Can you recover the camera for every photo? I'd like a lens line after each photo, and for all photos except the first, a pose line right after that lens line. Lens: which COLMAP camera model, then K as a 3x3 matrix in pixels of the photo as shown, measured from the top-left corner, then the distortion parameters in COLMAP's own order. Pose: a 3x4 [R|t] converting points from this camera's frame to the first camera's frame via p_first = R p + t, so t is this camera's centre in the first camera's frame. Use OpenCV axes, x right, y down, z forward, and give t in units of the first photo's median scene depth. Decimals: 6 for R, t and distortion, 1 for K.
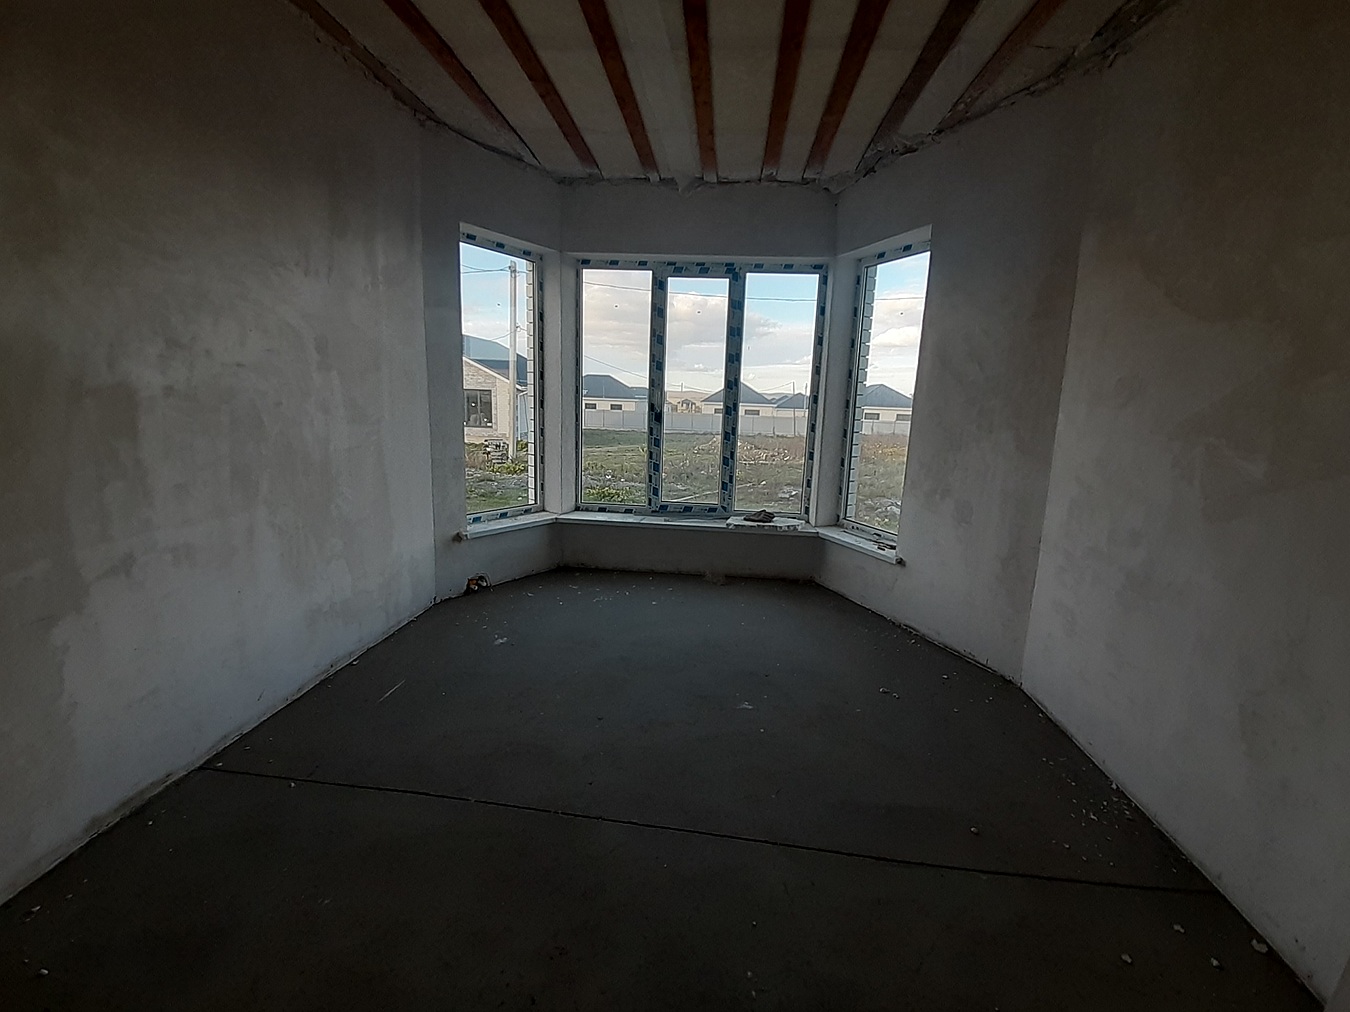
lens RADIAL K [[532.9, 0, 672.2], [0, 532.9, 485.9], [0, 0, 1]] dist [0.025591, -0.018183]
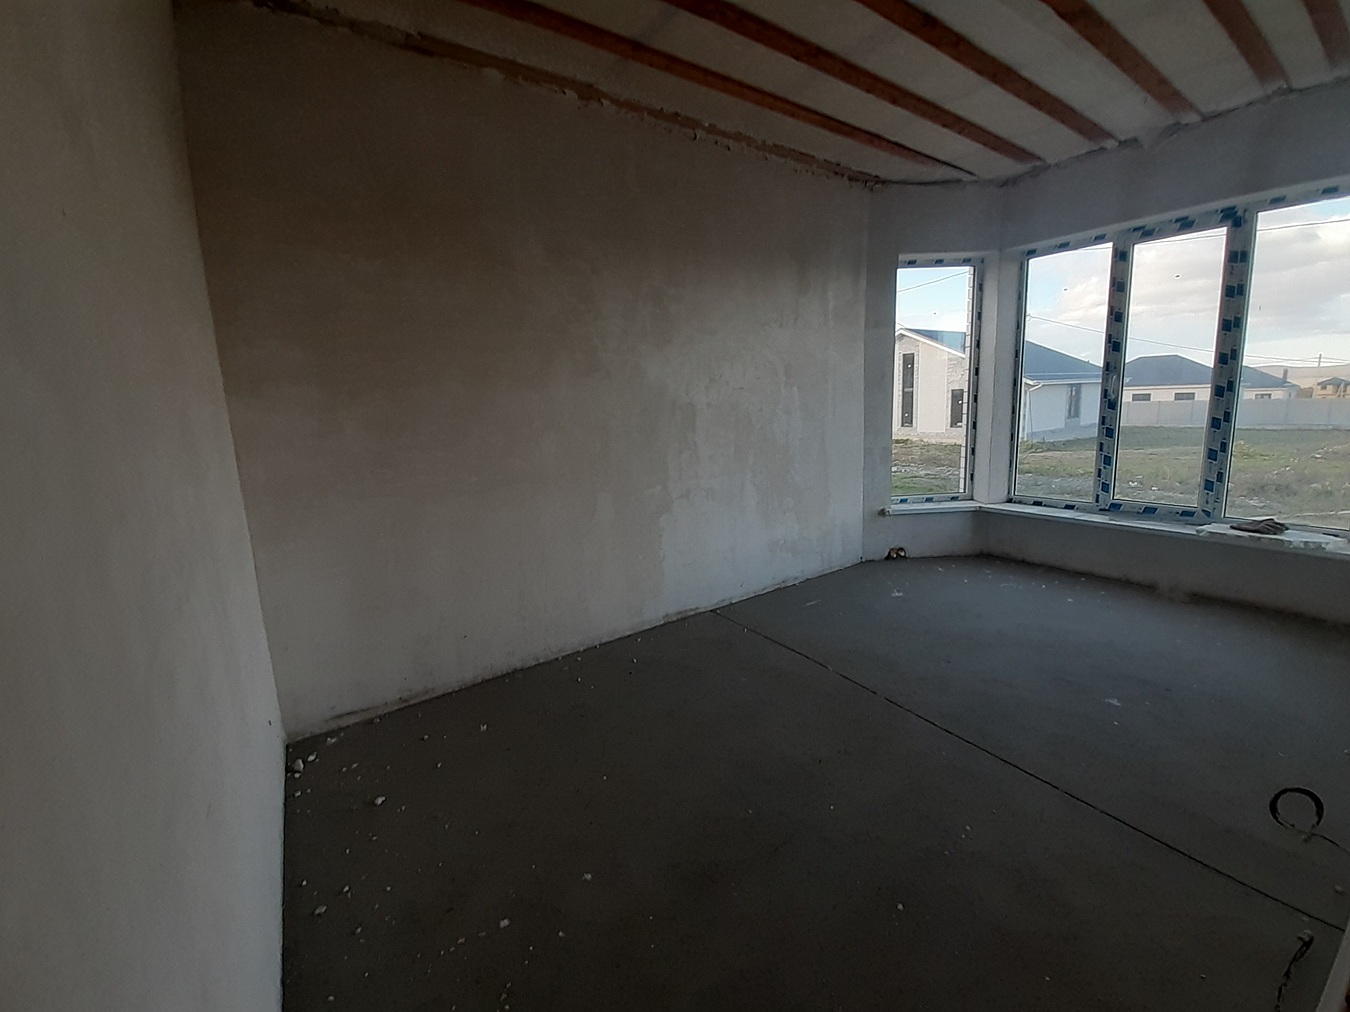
lens RADIAL K [[531.4, 0, 692.0], [0, 531.4, 494.9], [0, 0, 1]] dist [0.020054, -0.016609]
pose [[0.653413, 0.067150, -0.754018, 0.227524], [-0.058891, 0.997548, 0.037804, 0.034981], [0.754708, 0.019703, 0.655765, -0.133417]]
